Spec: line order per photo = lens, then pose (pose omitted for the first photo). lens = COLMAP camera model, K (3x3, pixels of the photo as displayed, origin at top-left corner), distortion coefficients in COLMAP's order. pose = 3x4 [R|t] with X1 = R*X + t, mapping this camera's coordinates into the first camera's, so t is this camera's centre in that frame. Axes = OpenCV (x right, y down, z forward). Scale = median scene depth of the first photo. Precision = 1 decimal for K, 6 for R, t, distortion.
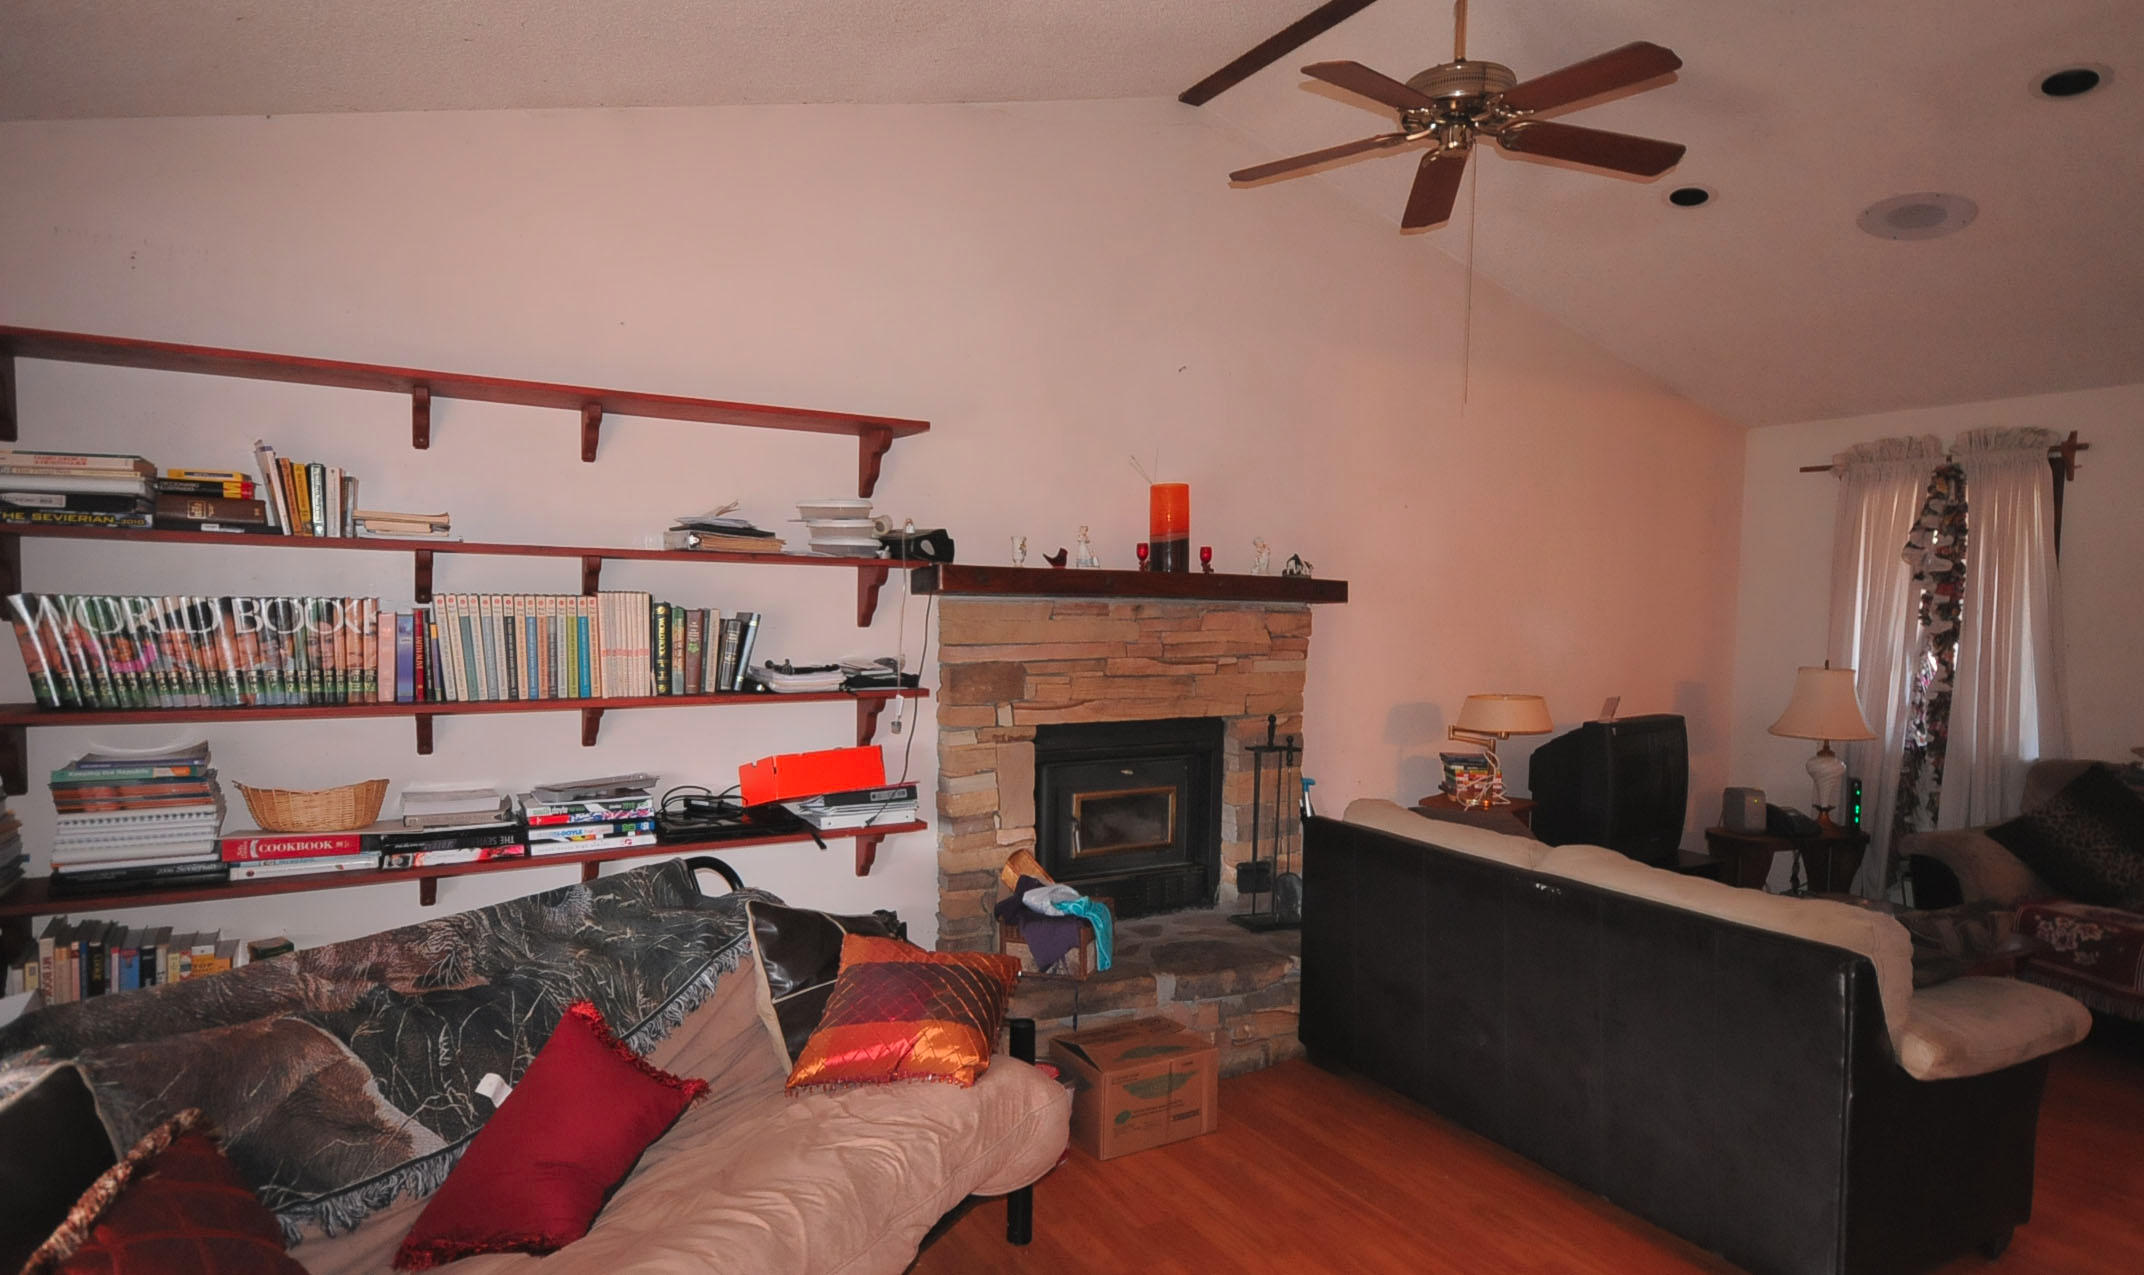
lens RADIAL K [[1165.6, 0, 1072.0], [0, 1165.6, 637.5], [0, 0, 1]] dist [-0.000814, -0.000080]
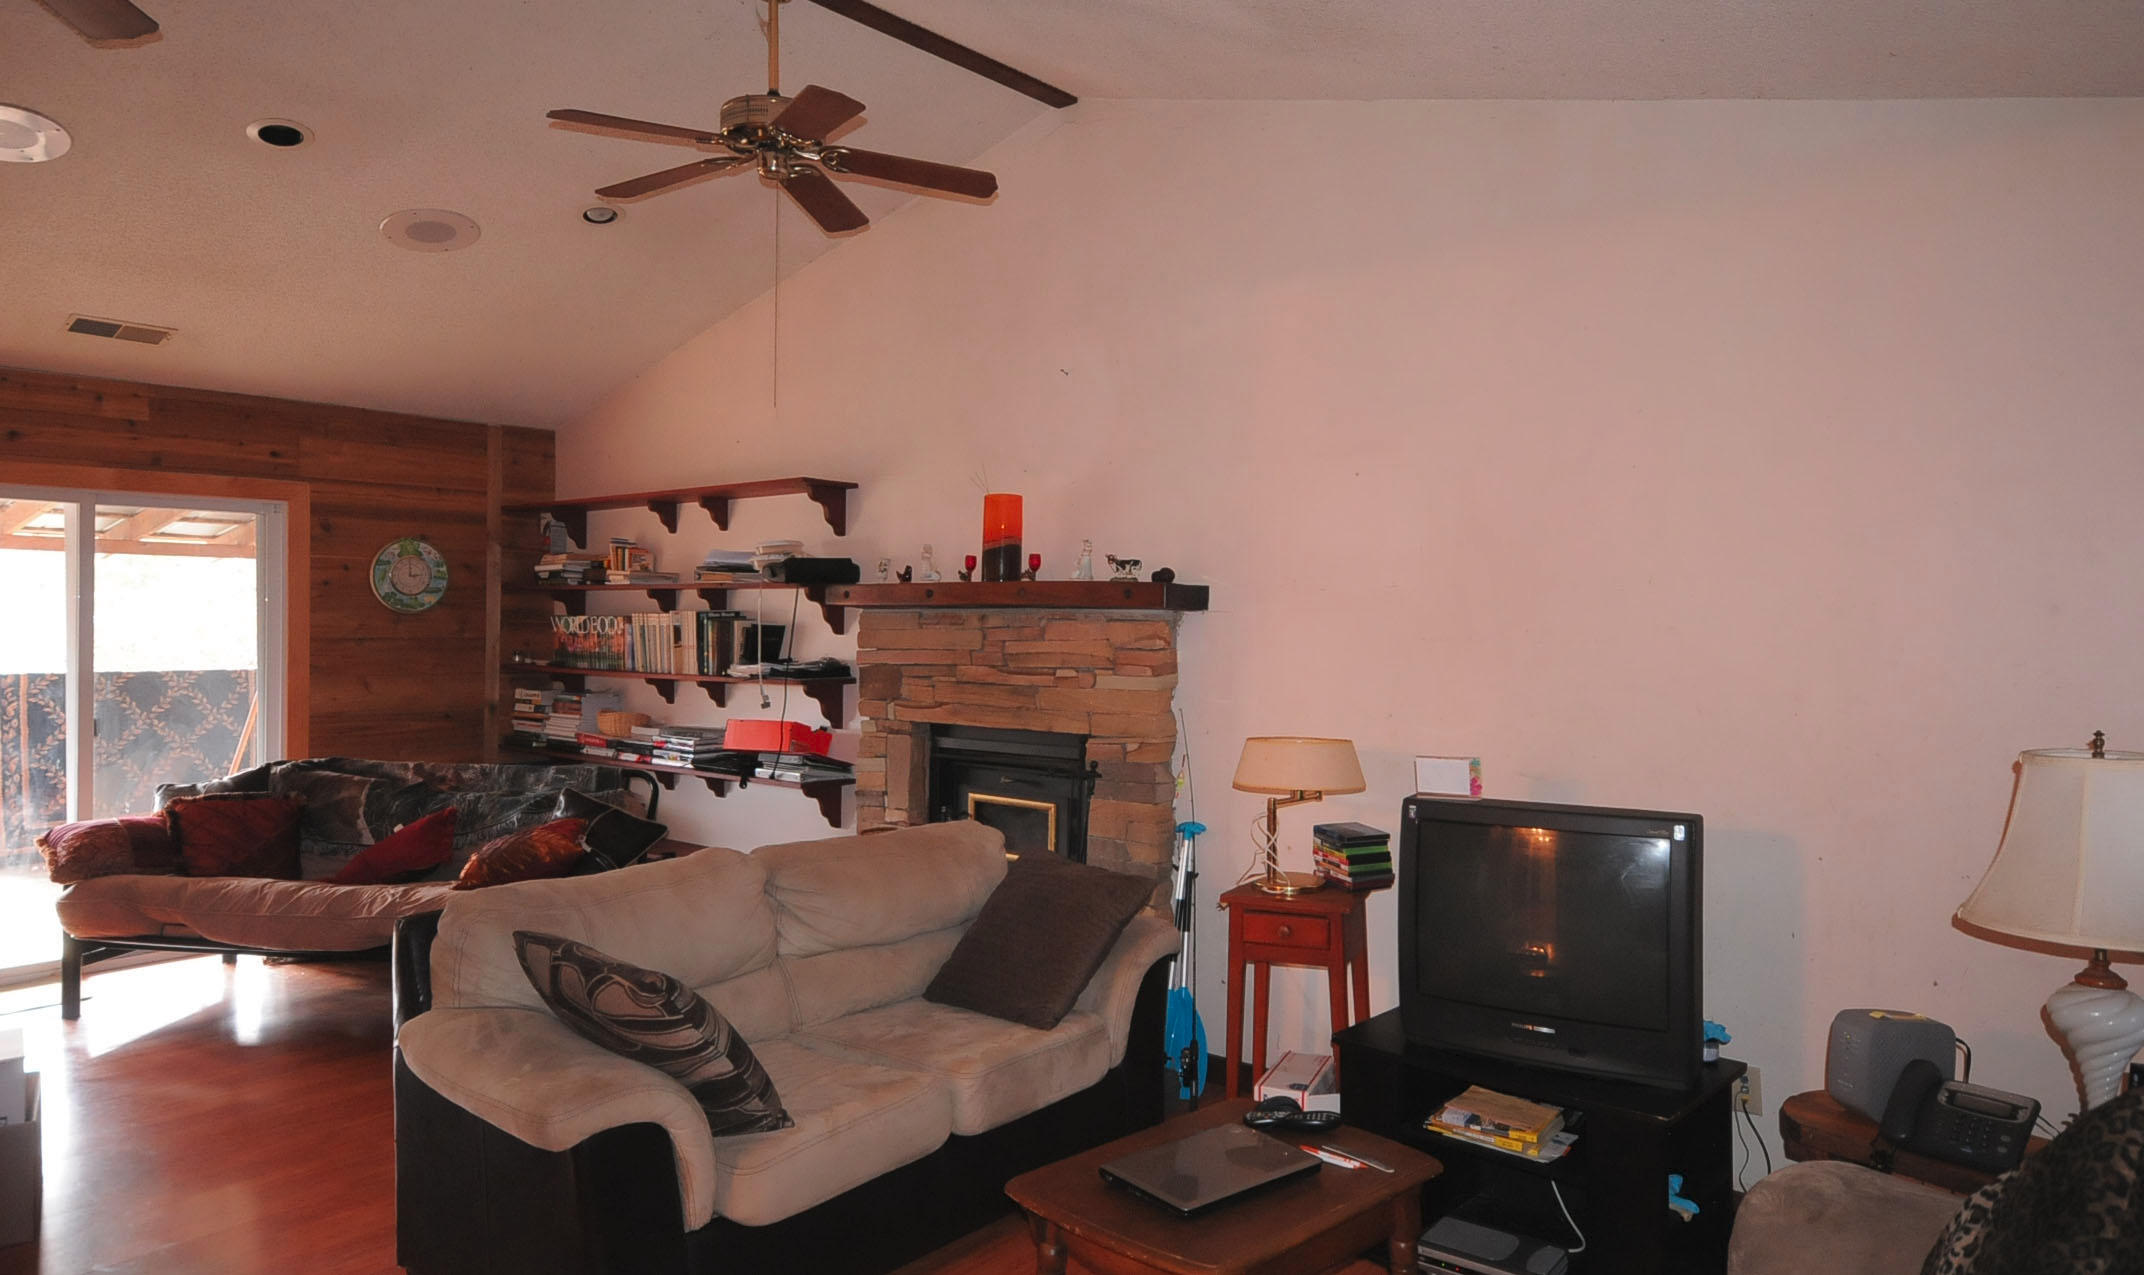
lens RADIAL K [[1379.7, 0, 1072.0], [0, 1379.7, 637.5], [0, 0, 1]] dist [0.067707, 0.000318]
pose [[0.310805, -0.004478, -0.950463, 1.245557], [-0.035992, 0.999216, -0.016477, 0.009627], [0.949792, 0.039330, 0.310400, 0.698124]]
